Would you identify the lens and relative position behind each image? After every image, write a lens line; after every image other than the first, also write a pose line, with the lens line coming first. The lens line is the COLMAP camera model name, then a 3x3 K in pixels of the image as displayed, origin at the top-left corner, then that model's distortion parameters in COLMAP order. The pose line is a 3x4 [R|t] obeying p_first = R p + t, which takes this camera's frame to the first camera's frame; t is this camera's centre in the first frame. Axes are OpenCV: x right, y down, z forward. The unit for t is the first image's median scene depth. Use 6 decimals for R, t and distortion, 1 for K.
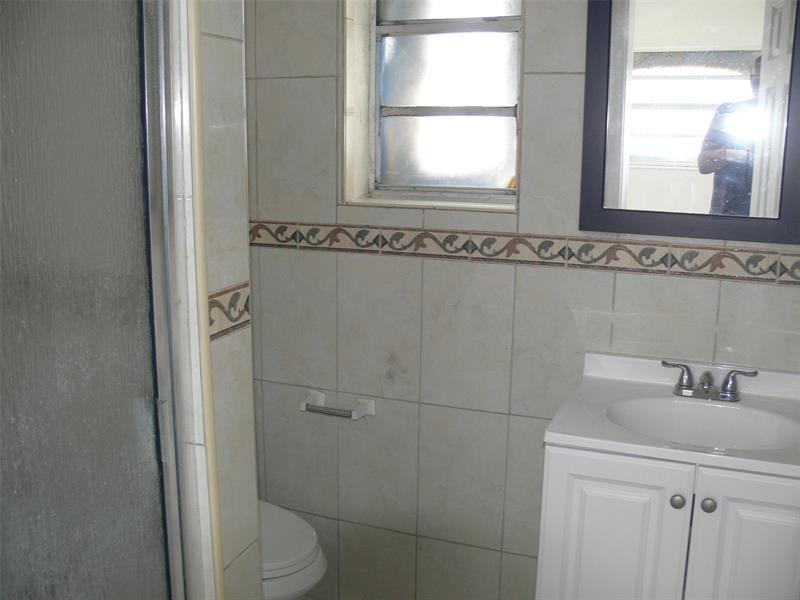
lens RADIAL K [[817.5, 0, 400.0], [0, 817.5, 300.0], [0, 0, 1]] dist [-0.177755, 0.135681]
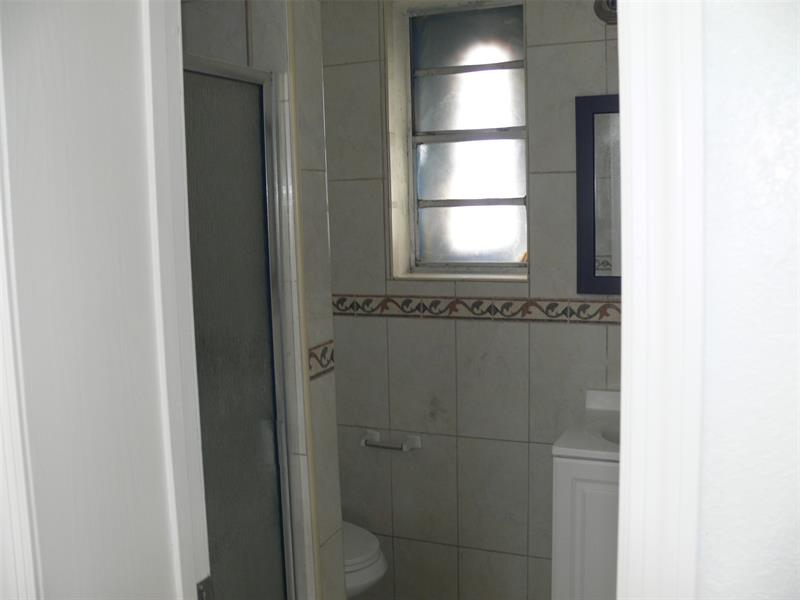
lens RADIAL K [[817.5, 0, 400.0], [0, 817.5, 300.0], [0, 0, 1]] dist [-0.177755, 0.135681]
pose [[0.998734, -0.032432, -0.038459, -0.008836], [0.029238, 0.996294, -0.080886, 0.017746], [0.040939, 0.079659, 0.995981, -0.266127]]
